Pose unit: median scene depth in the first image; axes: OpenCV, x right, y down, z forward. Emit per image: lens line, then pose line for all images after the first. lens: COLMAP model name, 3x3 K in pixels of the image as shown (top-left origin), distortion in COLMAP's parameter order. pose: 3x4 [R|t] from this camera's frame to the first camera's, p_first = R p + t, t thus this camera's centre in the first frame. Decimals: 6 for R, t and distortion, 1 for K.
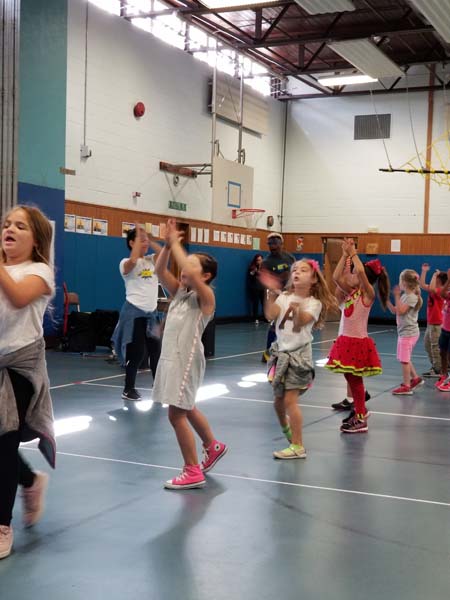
lens RADIAL K [[909.3, 0, 224.0], [0, 909.3, 300.7], [0, 0, 1]] dist [0.126006, 0.000000]
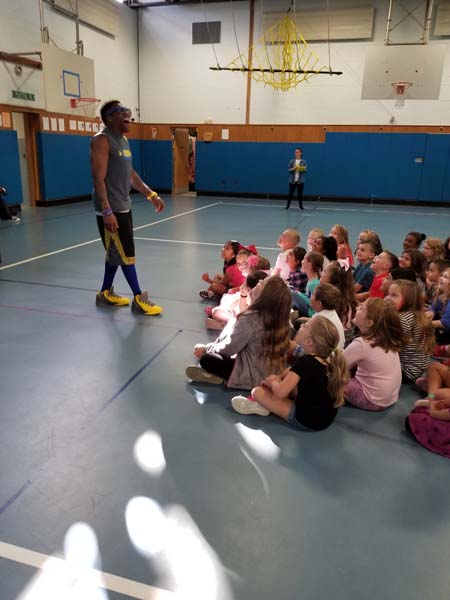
lens RADIAL K [[458.1, 0, 226.5], [0, 458.1, 300.7], [0, 0, 1]] dist [-0.015342, -0.017033]
pose [[0.989455, -0.046415, 0.137205, 0.097615], [0.005594, 0.958805, 0.284012, -0.019674], [-0.144735, -0.280249, 0.948953, 0.349158]]
